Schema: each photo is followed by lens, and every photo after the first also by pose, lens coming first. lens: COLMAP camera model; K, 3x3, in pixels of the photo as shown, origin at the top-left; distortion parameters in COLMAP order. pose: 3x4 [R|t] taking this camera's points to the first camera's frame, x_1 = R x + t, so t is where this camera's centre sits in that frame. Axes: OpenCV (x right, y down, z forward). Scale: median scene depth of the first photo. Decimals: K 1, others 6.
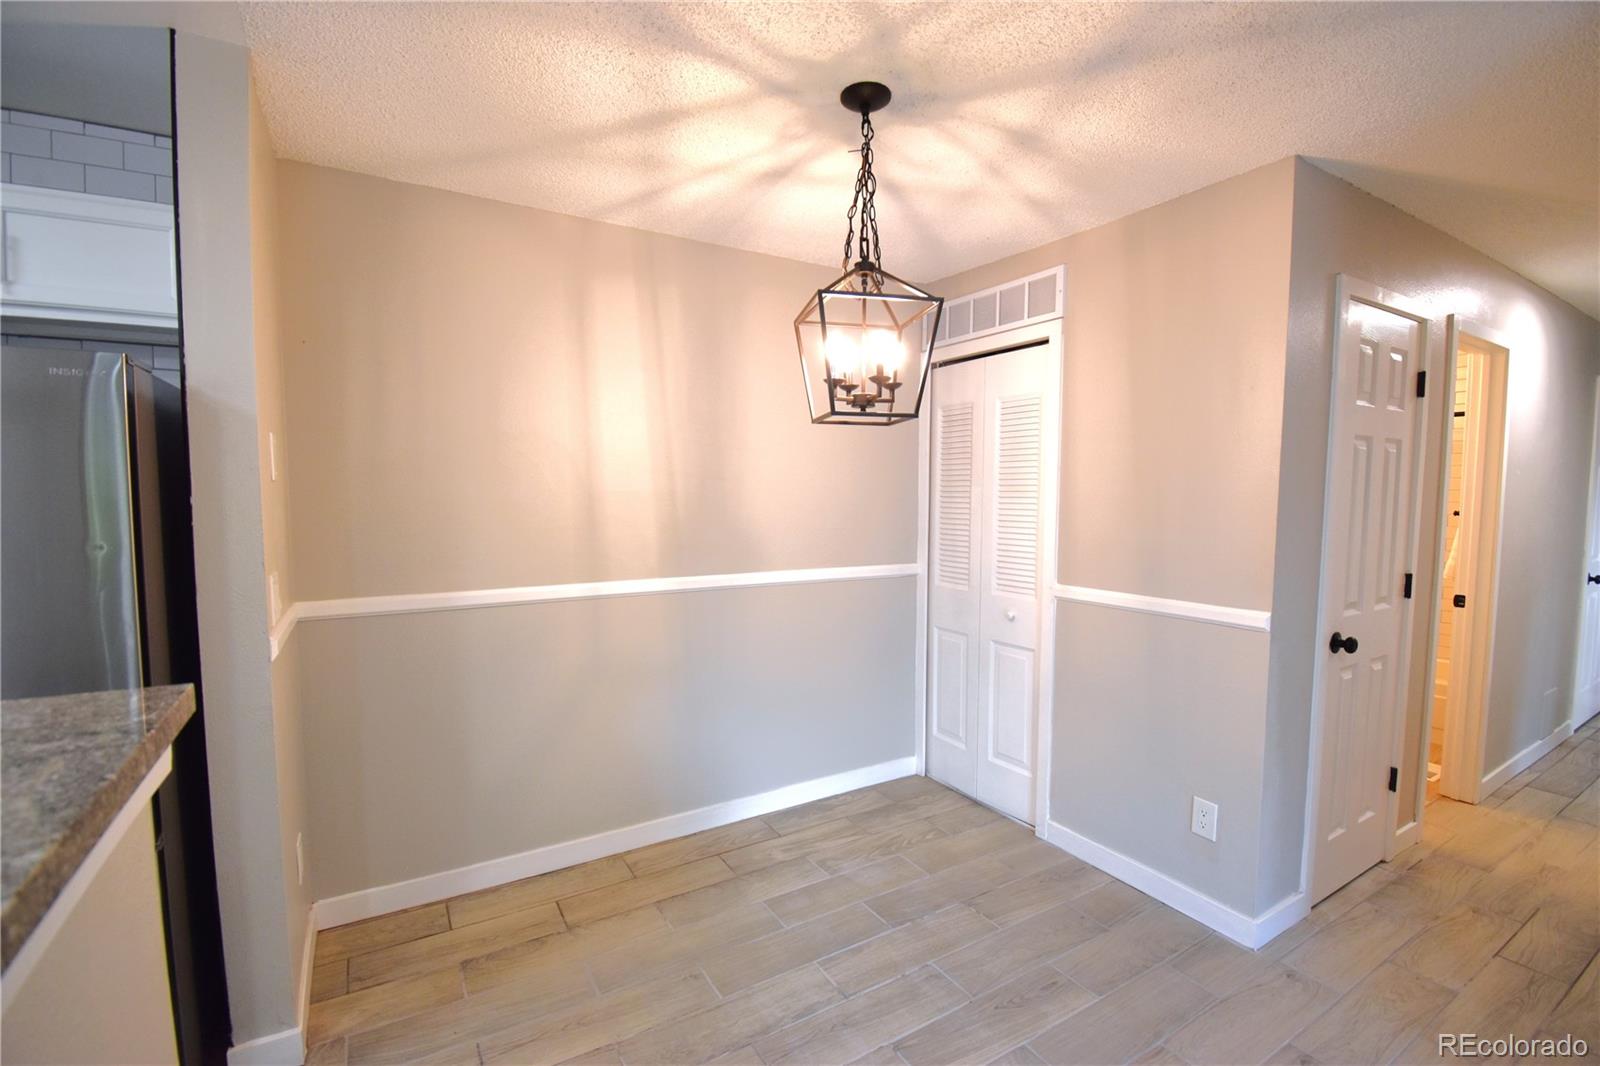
lens RADIAL K [[723.6, 0, 805.1], [0, 723.6, 544.8], [0, 0, 1]] dist [0.019224, -0.026078]
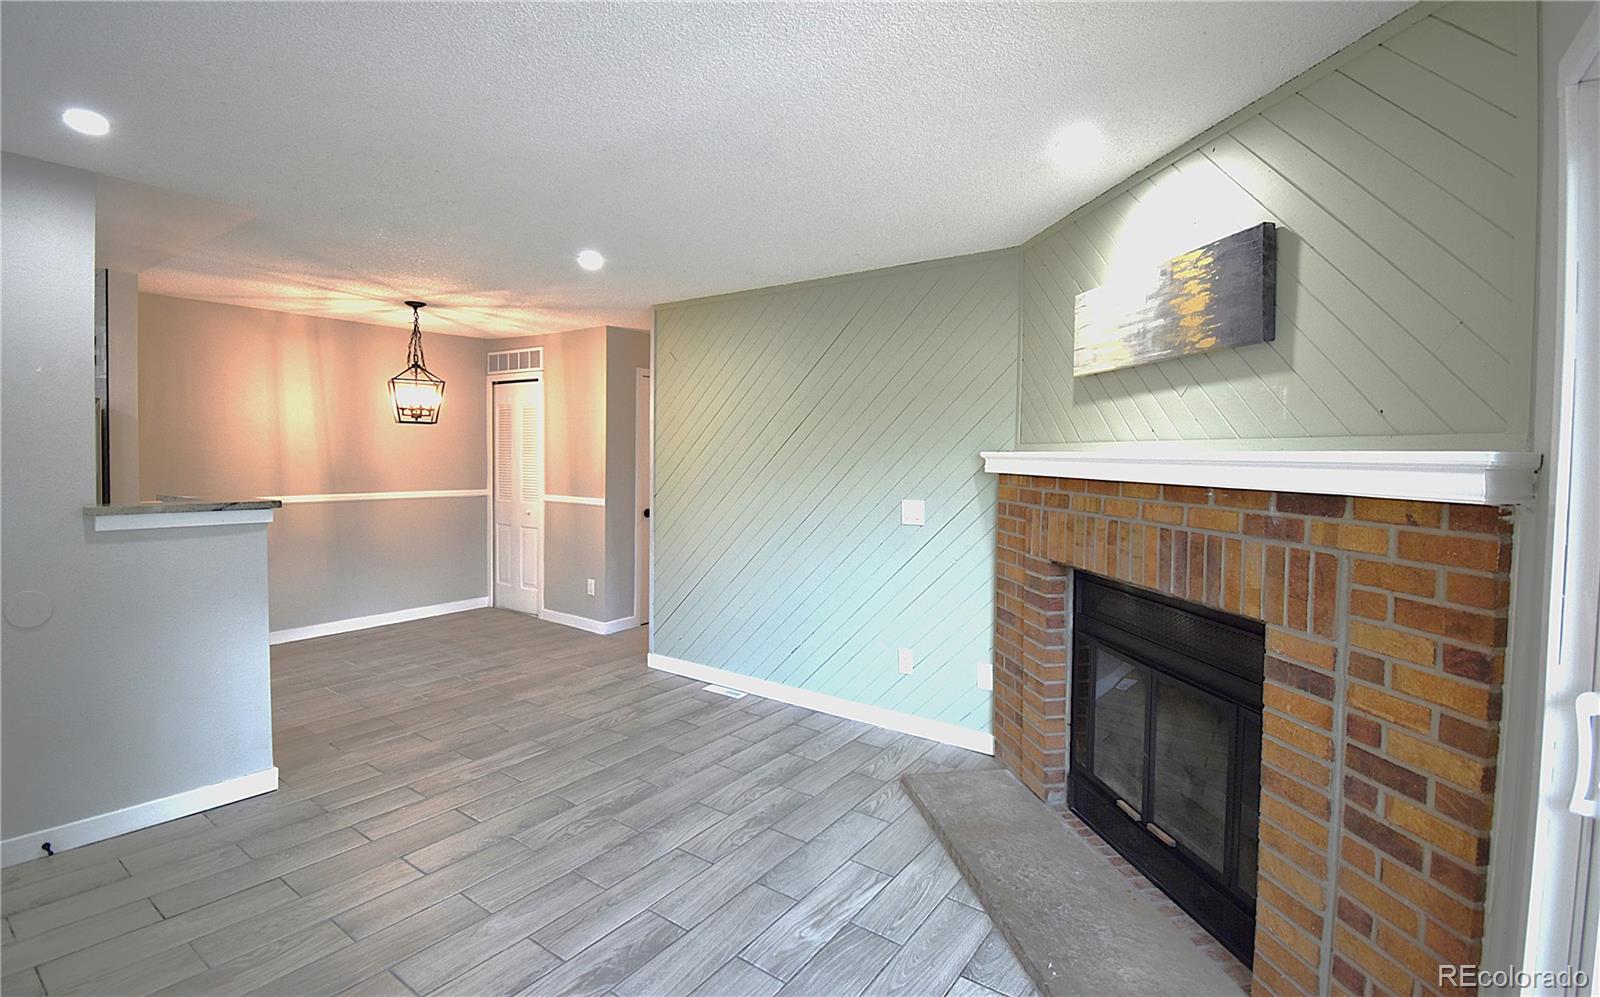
lens RADIAL K [[721.9, 0, 807.0], [0, 721.9, 476.5], [0, 0, 1]] dist [-0.001270, -0.000465]
pose [[0.918006, -0.005536, 0.396528, 0.248675], [0.019526, 0.999321, -0.031253, 0.093935], [-0.396085, 0.036433, 0.917491, -1.416157]]
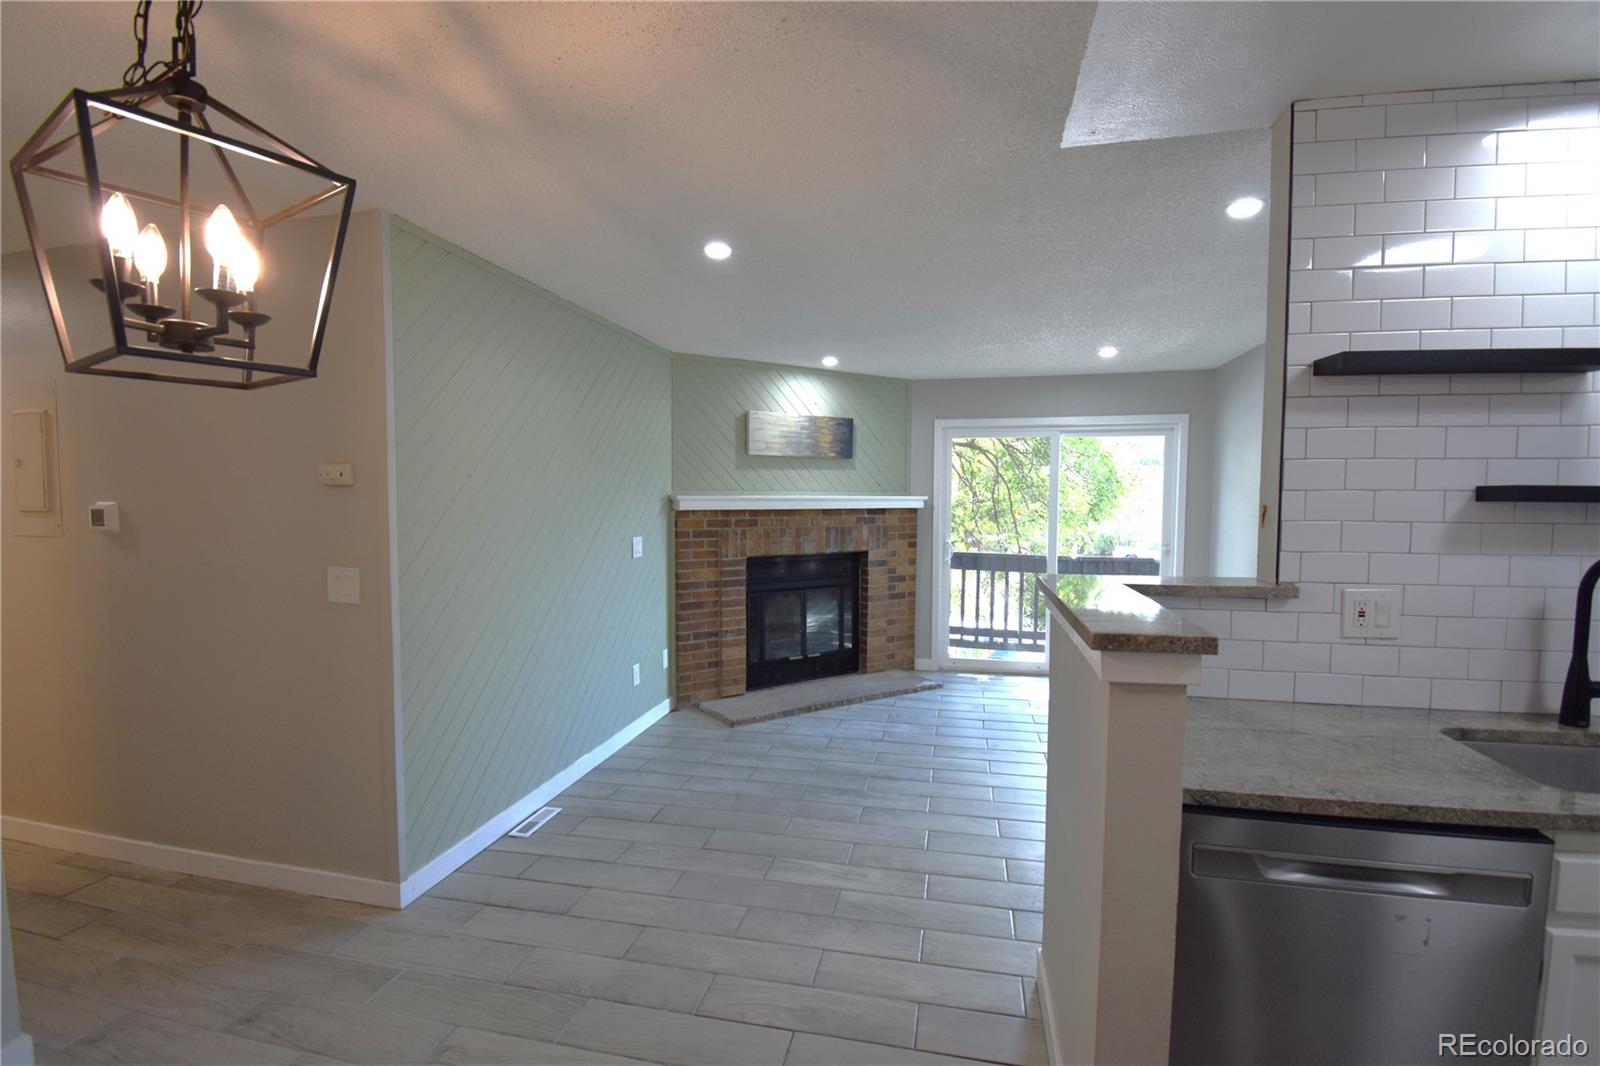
lens RADIAL K [[723.6, 0, 805.1], [0, 723.6, 544.8], [0, 0, 1]] dist [0.019224, -0.026078]
pose [[-0.724507, -0.046683, 0.687685, -0.444867], [0.045648, 0.992264, 0.115452, -0.059054], [-0.687754, 0.115037, -0.716771, 0.769326]]
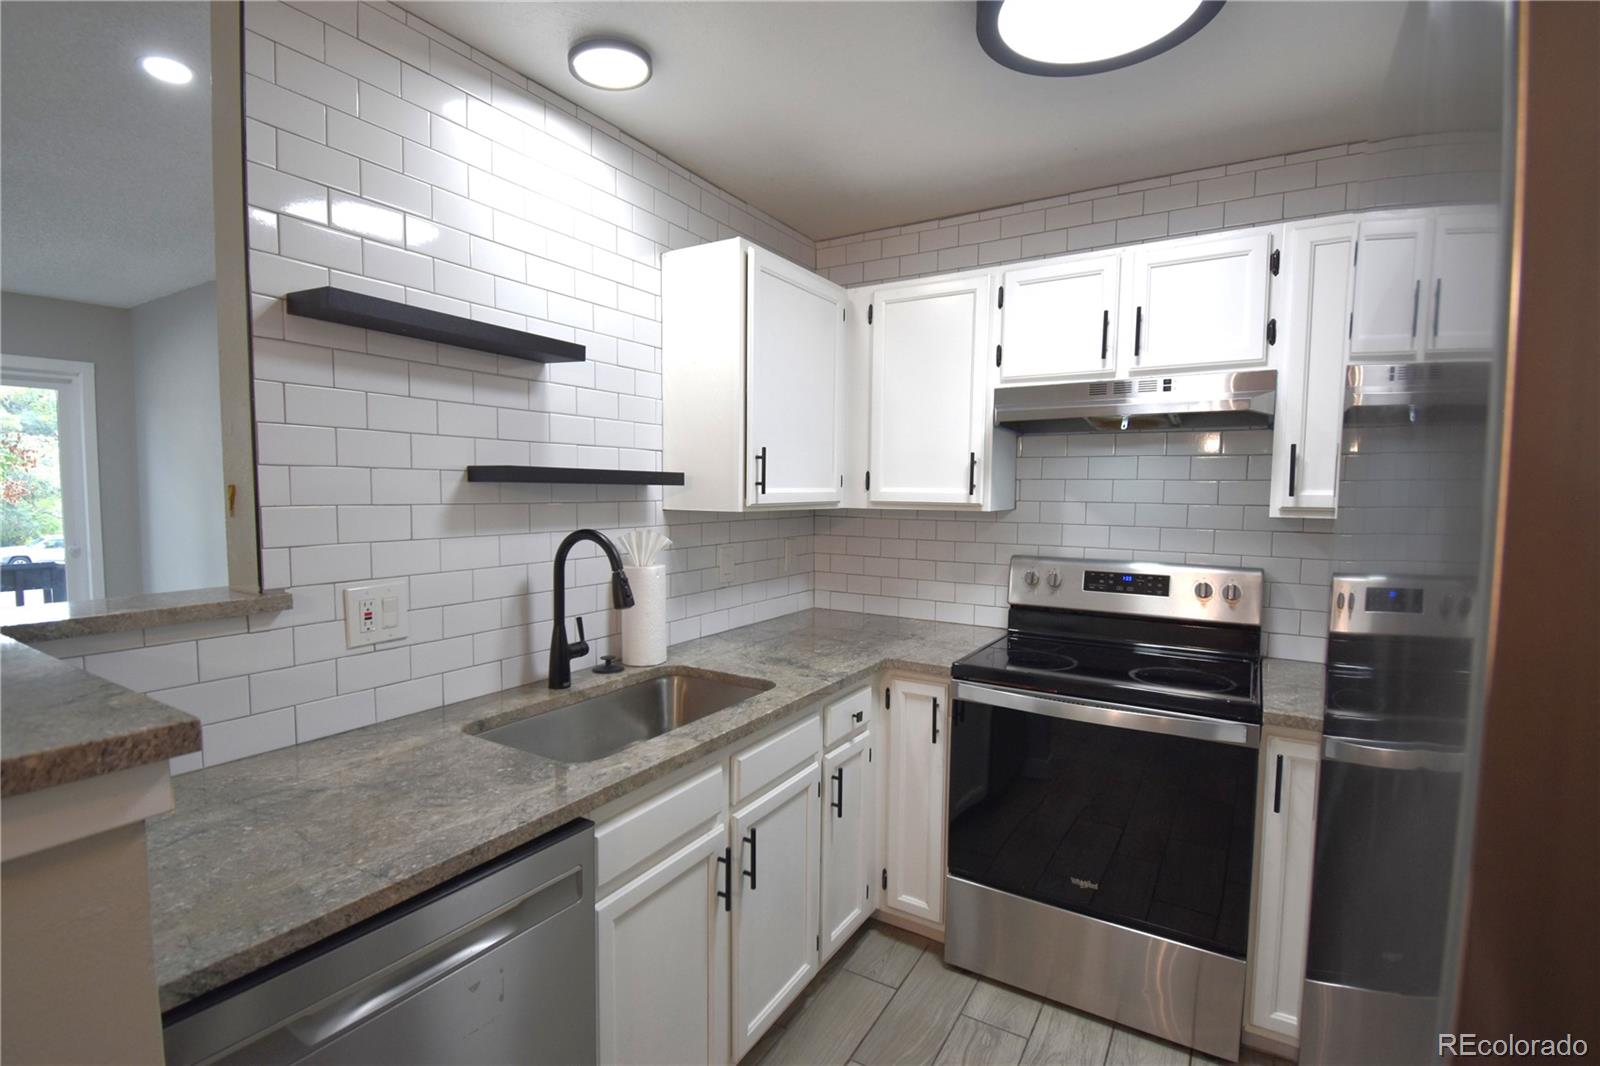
lens RADIAL K [[744.8, 0, 809.6], [0, 744.8, 542.3], [0, 0, 1]] dist [0.023784, -0.030591]
pose [[-0.883852, 0.020744, -0.467306, -0.389570], [-0.046868, 0.990062, 0.132595, -0.042593], [0.465412, 0.139097, -0.874096, 0.588543]]
